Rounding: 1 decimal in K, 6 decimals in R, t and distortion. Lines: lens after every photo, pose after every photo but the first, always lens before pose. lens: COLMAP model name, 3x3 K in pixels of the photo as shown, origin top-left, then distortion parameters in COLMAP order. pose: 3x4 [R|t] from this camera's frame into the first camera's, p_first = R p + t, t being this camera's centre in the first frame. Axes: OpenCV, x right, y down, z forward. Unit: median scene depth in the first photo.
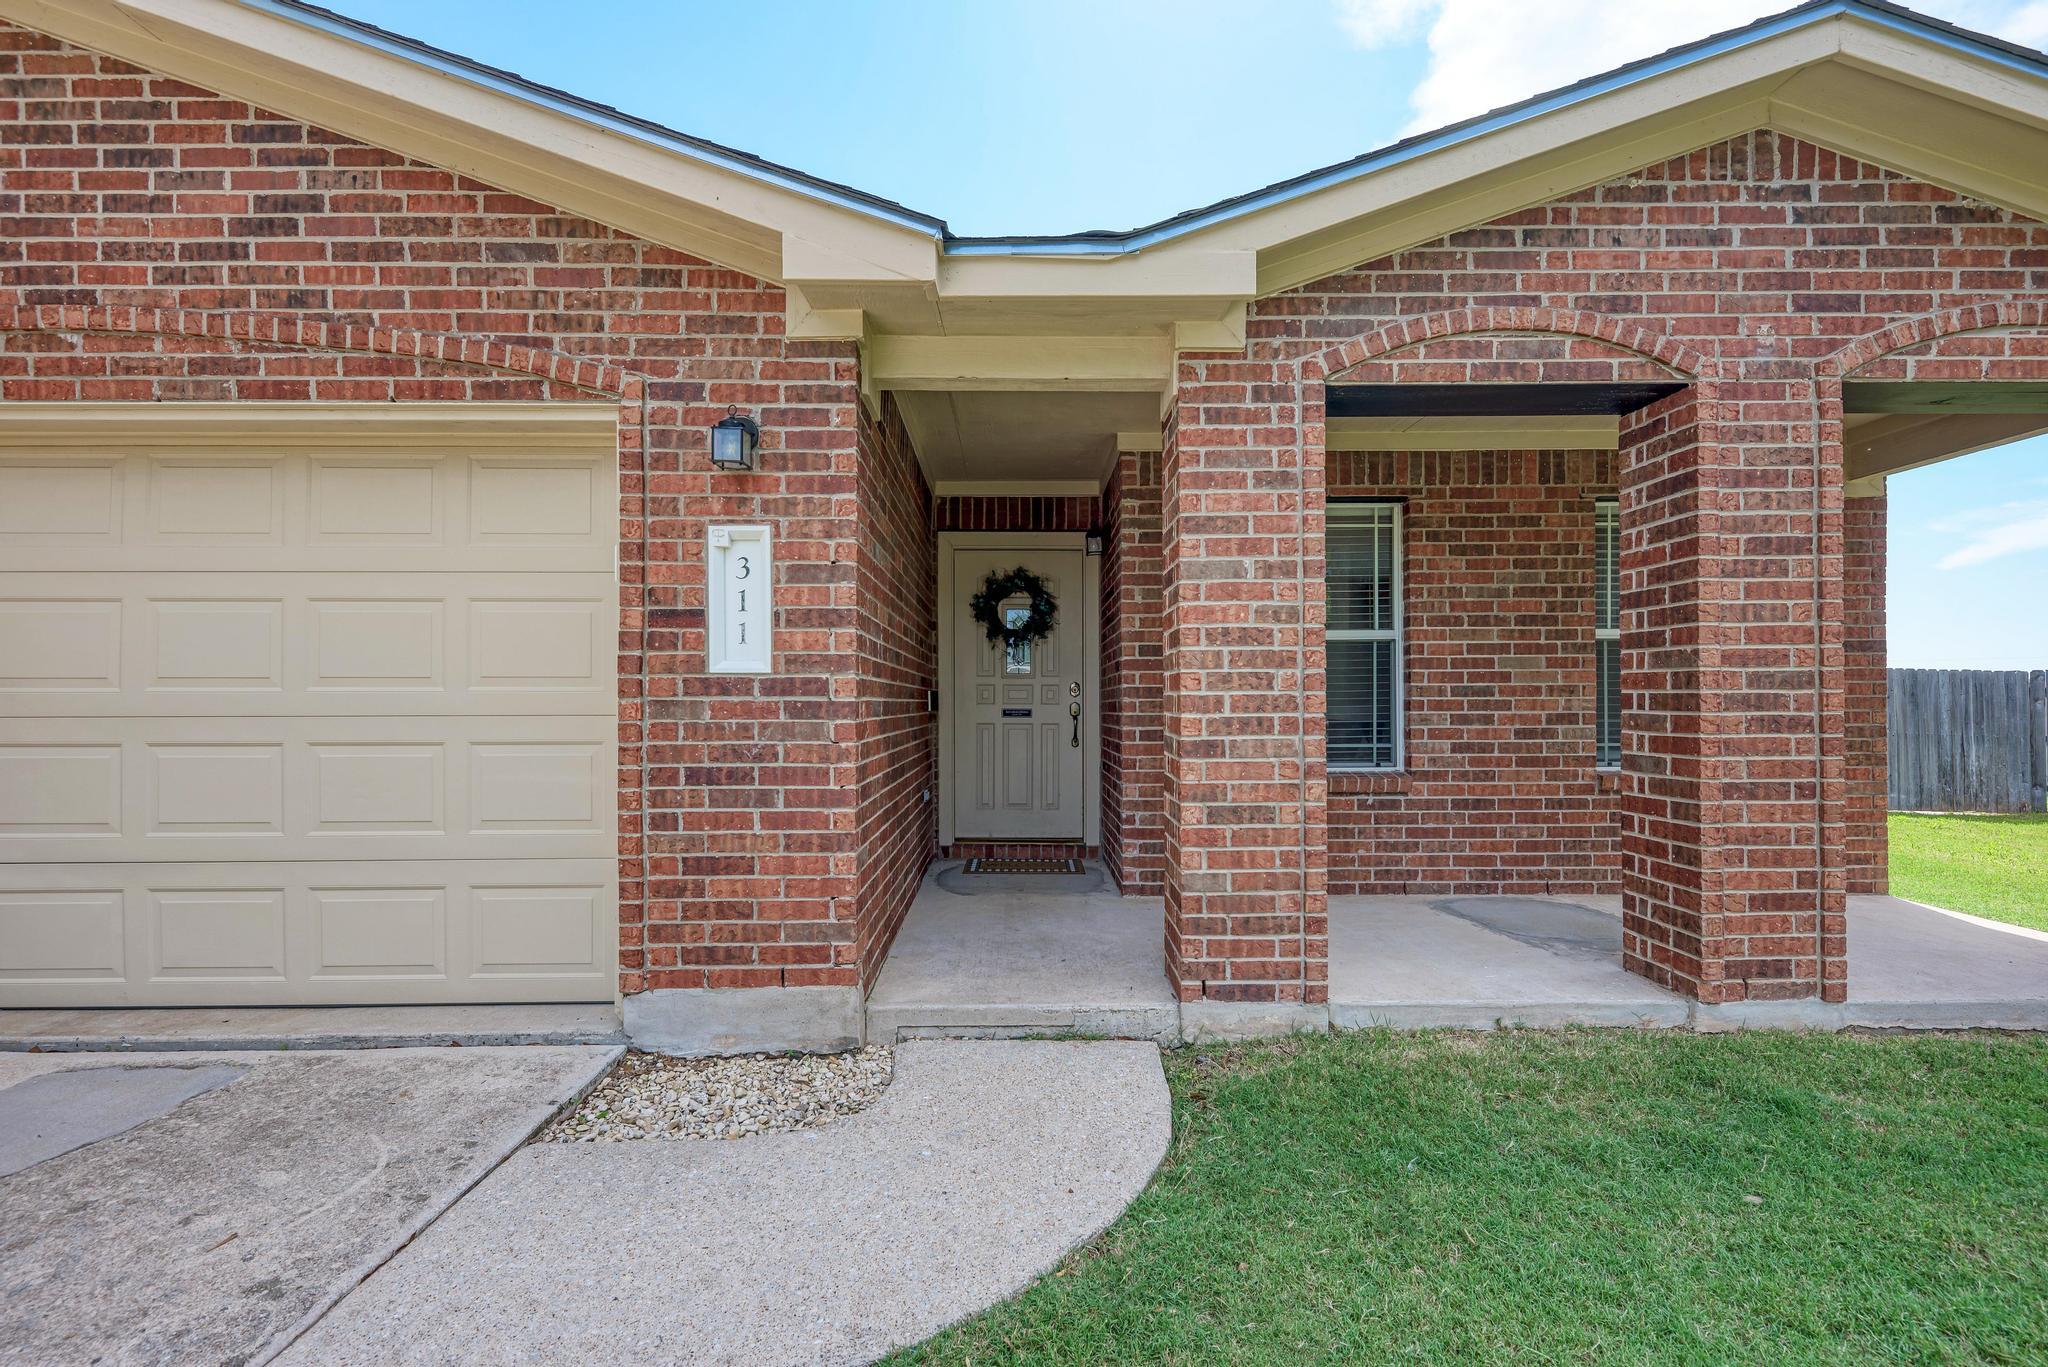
lens RADIAL K [[946.8, 0, 1023.6], [0, 946.8, 685.6], [0, 0, 1]] dist [-0.005257, -0.000315]
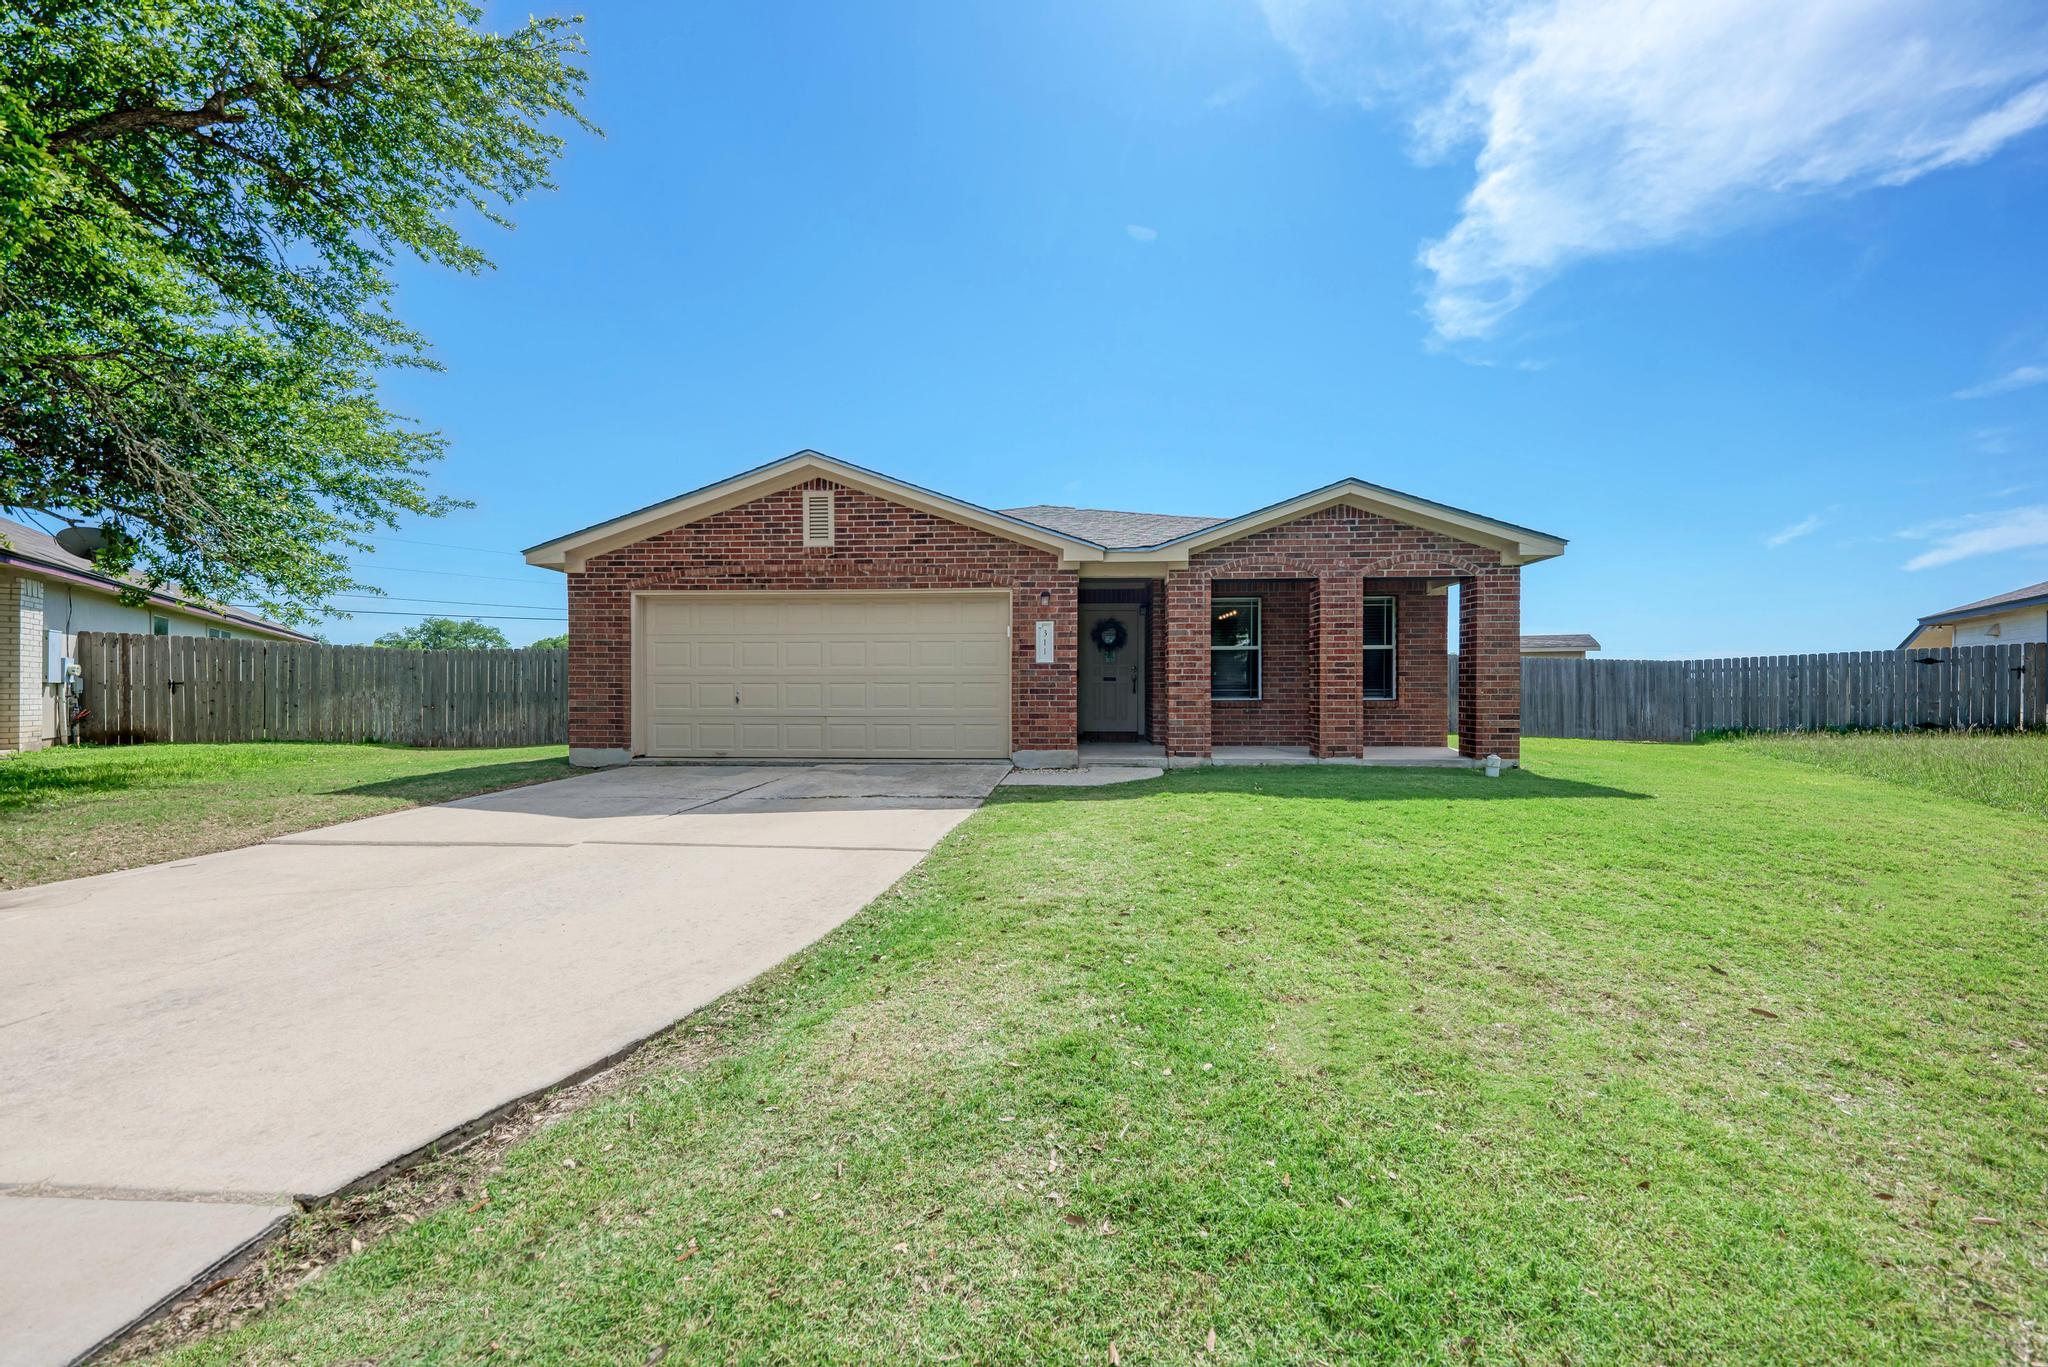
lens RADIAL K [[779.3, 0, 1020.7], [0, 779.3, 686.3], [0, 0, 1]] dist [-0.039233, -0.000787]
pose [[0.997266, 0.001941, -0.073871, -0.166768], [-0.000458, 0.999798, 0.020091, 0.016561], [0.073895, -0.020002, 0.997065, -1.899942]]
